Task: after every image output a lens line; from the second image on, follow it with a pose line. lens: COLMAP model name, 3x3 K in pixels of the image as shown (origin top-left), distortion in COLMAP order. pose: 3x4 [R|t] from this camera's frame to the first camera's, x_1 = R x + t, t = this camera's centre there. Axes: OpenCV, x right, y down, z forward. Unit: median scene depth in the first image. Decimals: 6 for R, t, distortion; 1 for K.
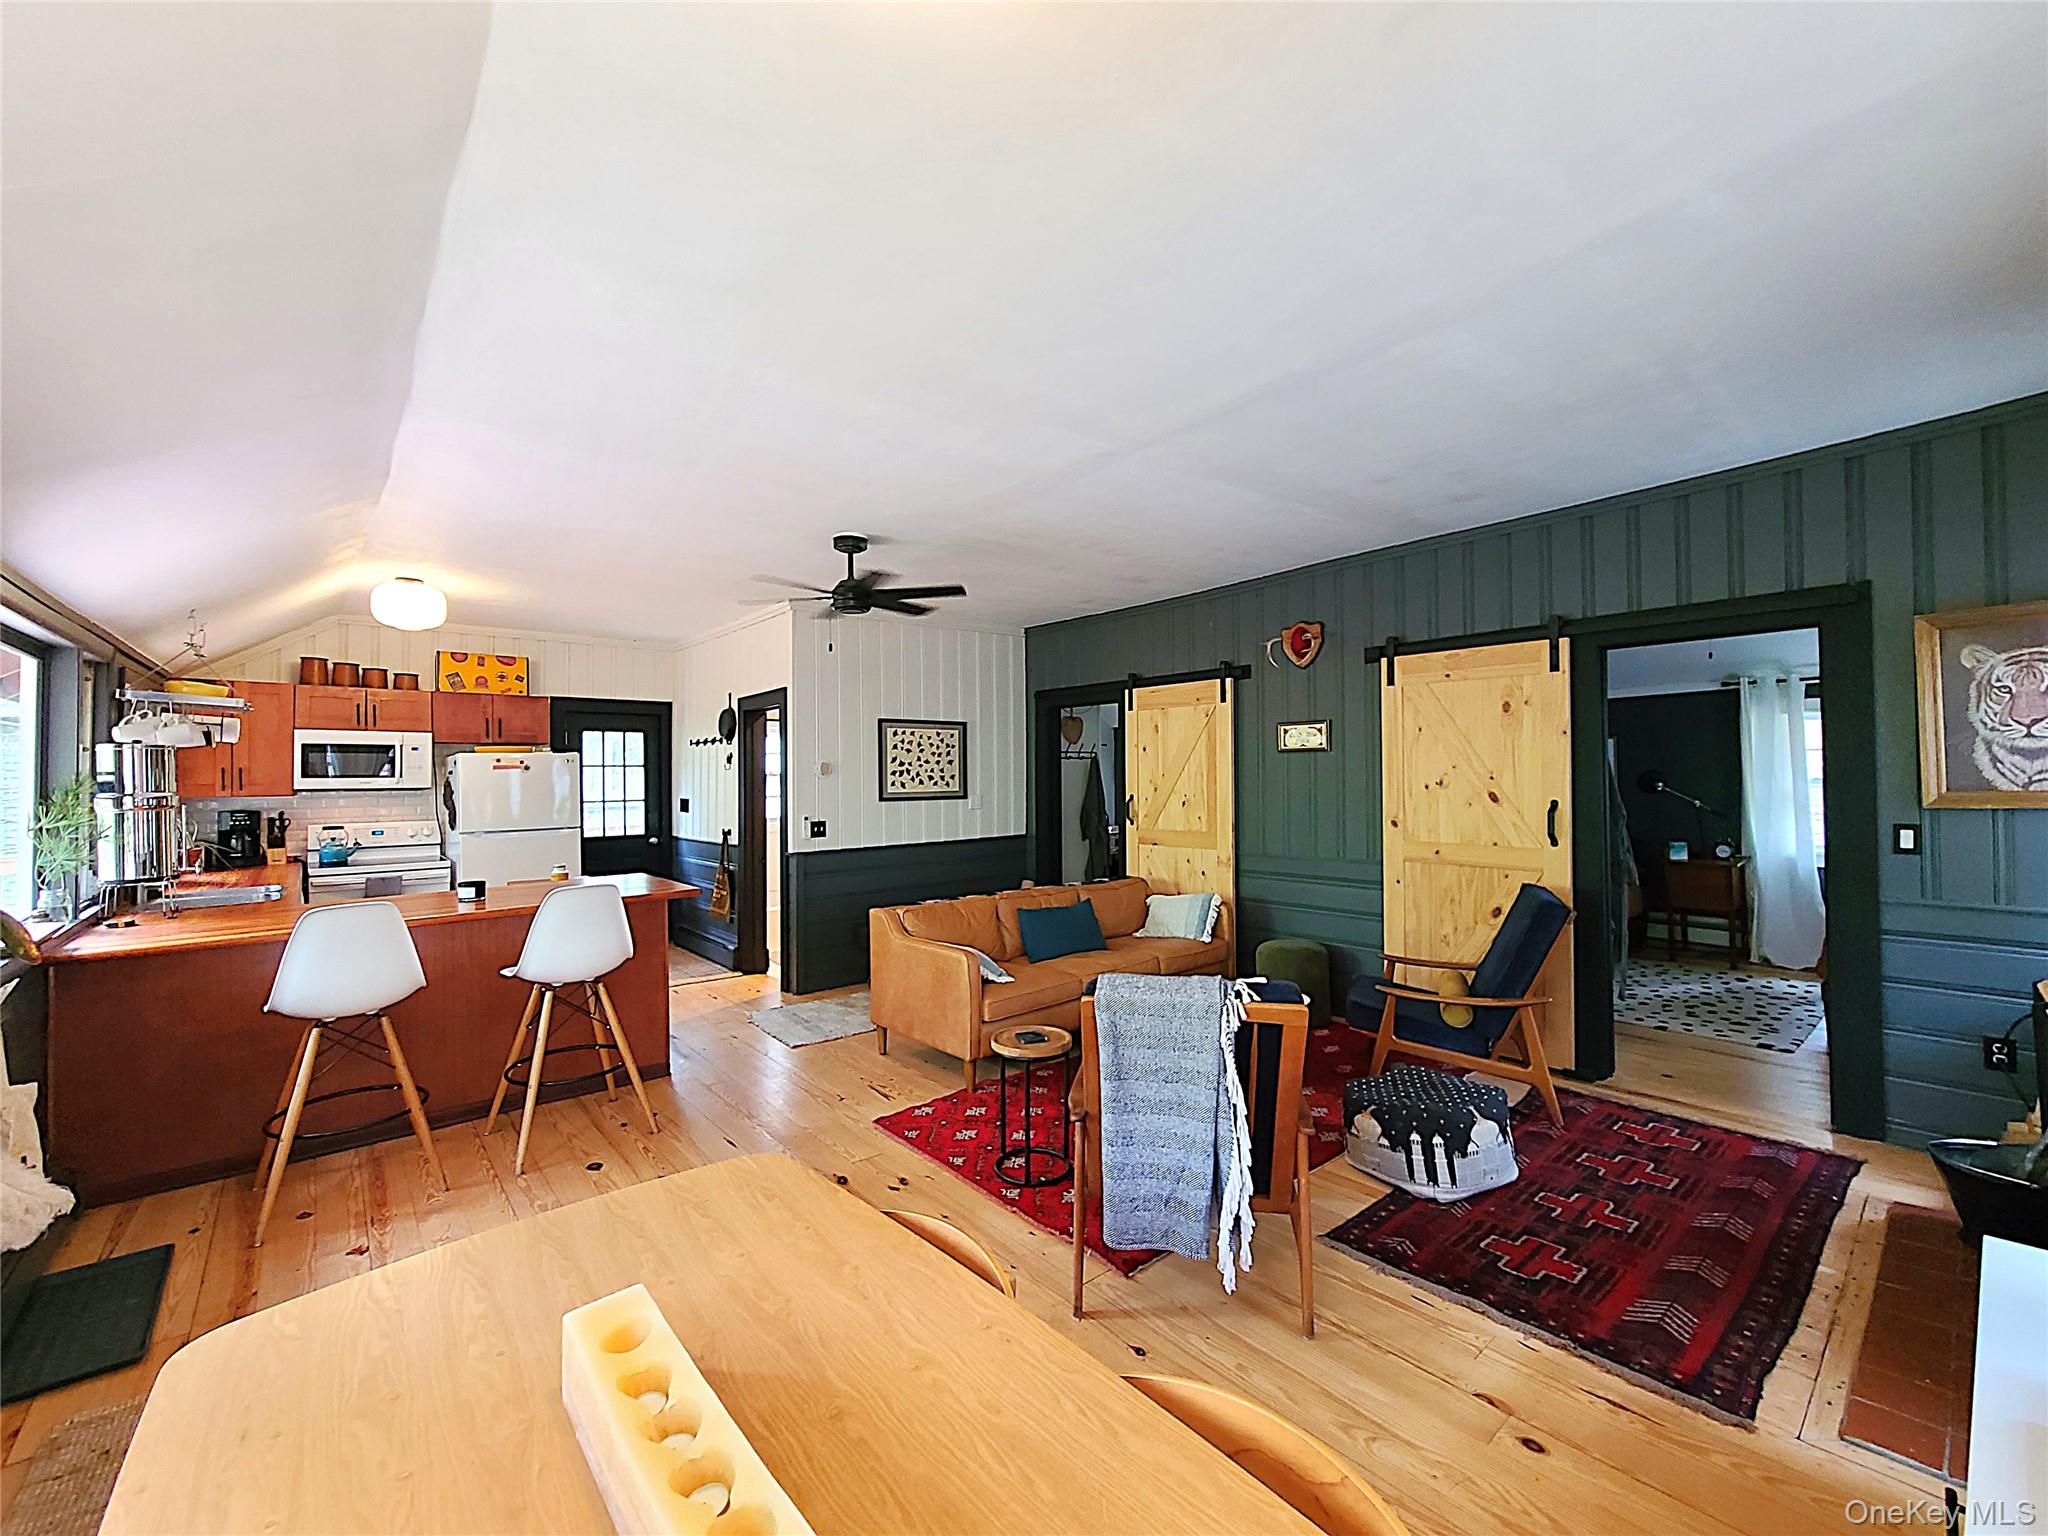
lens RADIAL K [[838.6, 0, 1015.3], [0, 838.6, 771.0], [0, 0, 1]] dist [-0.001081, -0.000867]
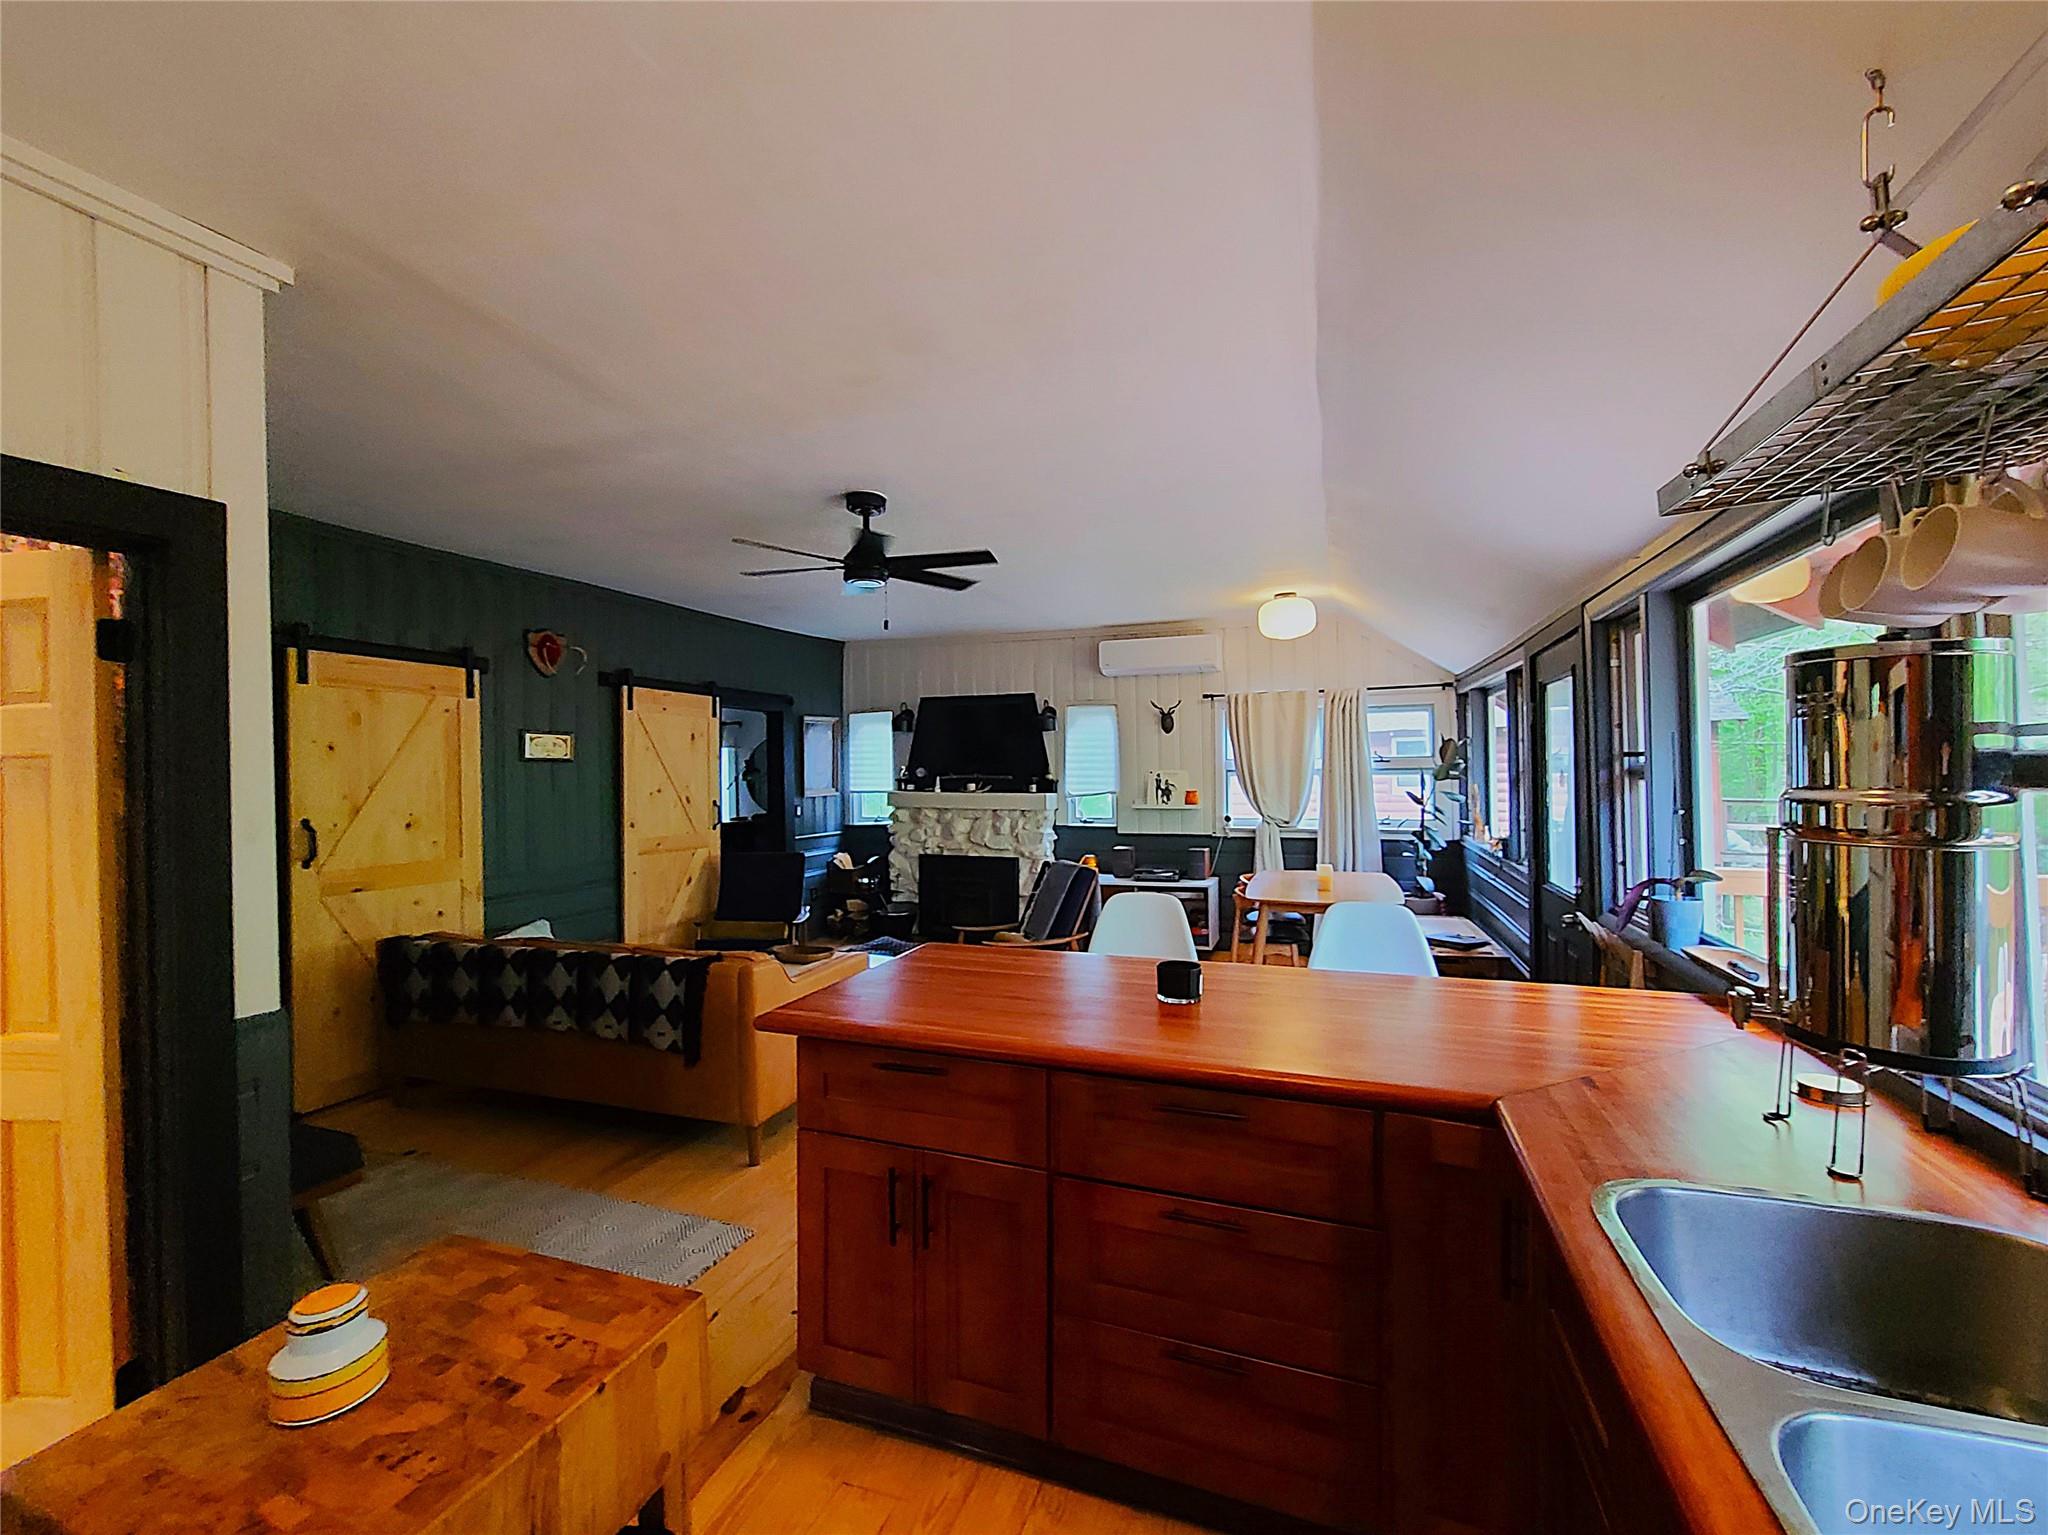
lens RADIAL K [[838.6, 0, 1015.3], [0, 838.6, 770.5], [0, 0, 1]] dist [-0.001081, -0.000867]
pose [[-0.491115, 0.023739, 0.870771, -0.792243], [0.017620, 0.999695, -0.017316, 0.013673], [-0.870916, 0.006839, -0.491384, 1.027191]]
